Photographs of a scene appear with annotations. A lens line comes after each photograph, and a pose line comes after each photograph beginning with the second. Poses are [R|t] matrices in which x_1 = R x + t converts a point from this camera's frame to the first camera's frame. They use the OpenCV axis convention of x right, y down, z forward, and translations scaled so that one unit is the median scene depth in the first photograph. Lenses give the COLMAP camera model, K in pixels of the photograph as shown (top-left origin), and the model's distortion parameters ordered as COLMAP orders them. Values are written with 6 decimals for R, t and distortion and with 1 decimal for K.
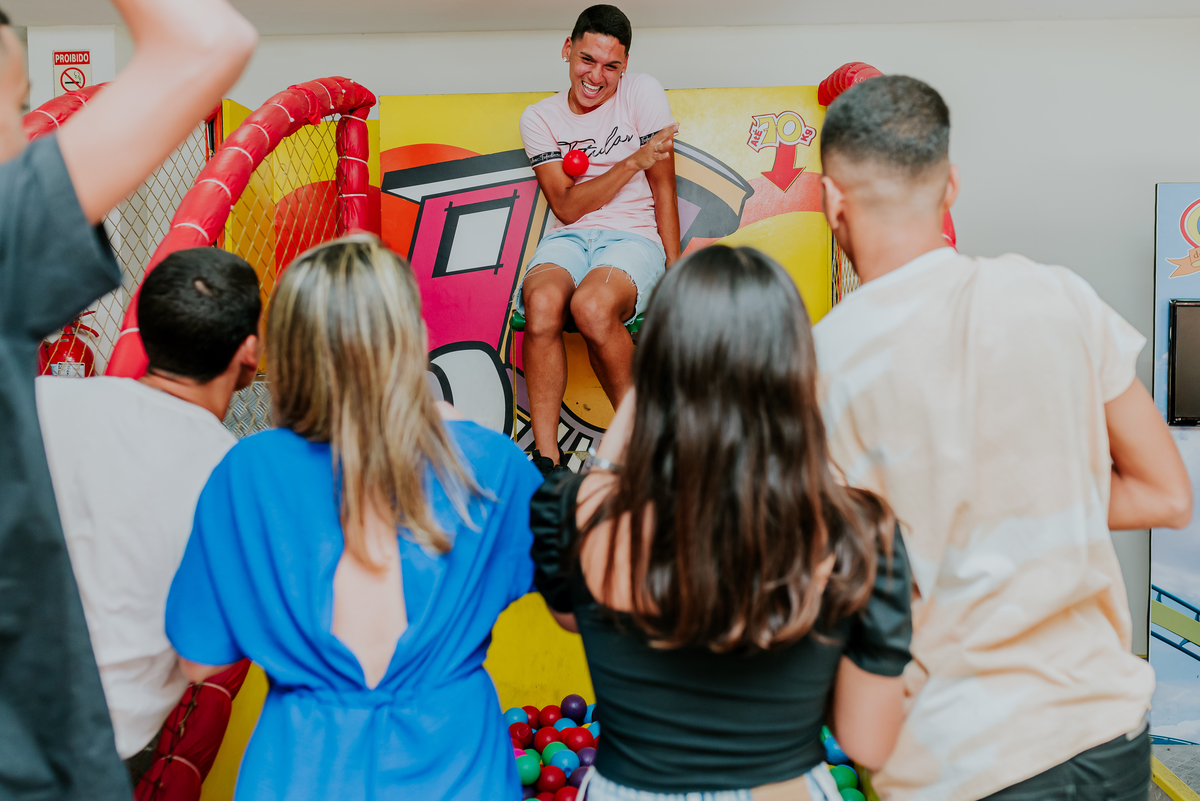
lens RADIAL K [[1231.0, 0, 600.0], [0, 1231.0, 400.5], [0, 0, 1]] dist [-0.000749, -0.013217]
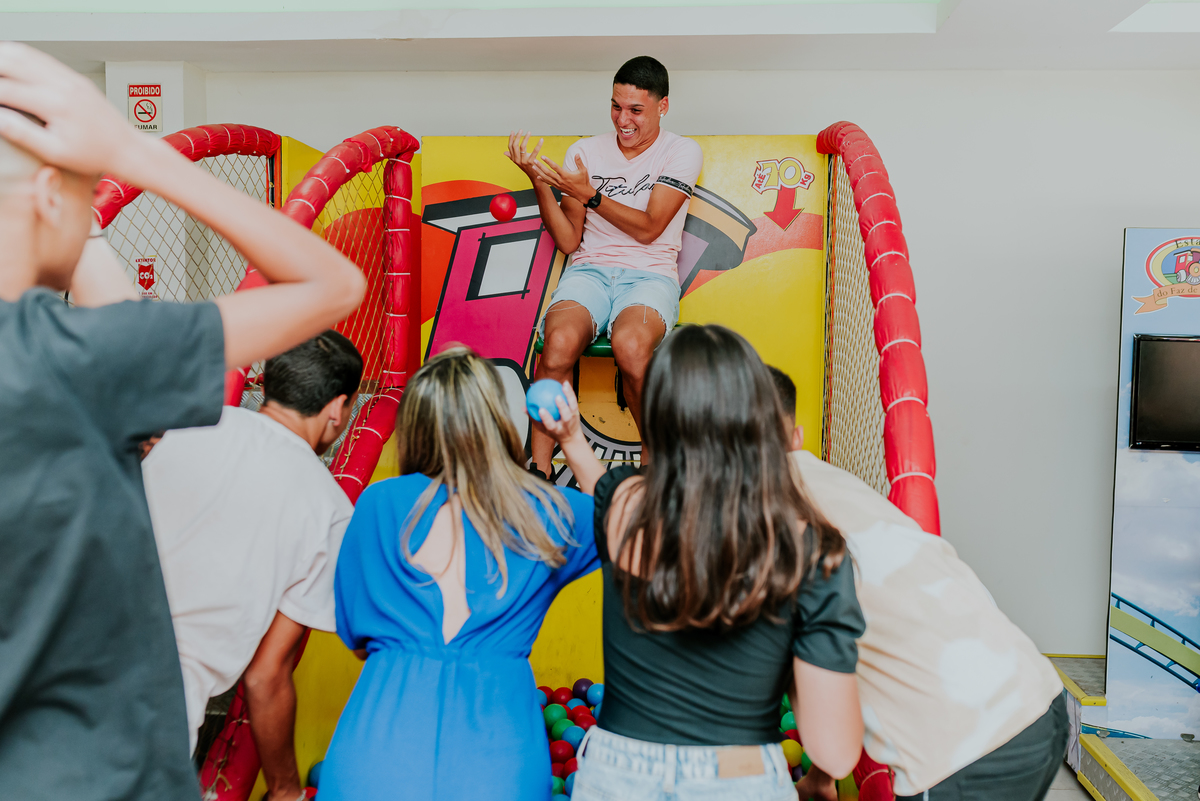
lens RADIAL K [[1231.0, 0, 600.0], [0, 1231.0, 400.5], [0, 0, 1]] dist [-0.000749, -0.013217]
pose [[0.999496, 0.023548, -0.021267, 0.011073], [-0.023242, 0.999624, 0.014542, -0.028731], [0.021601, -0.014041, 0.999668, -0.113580]]
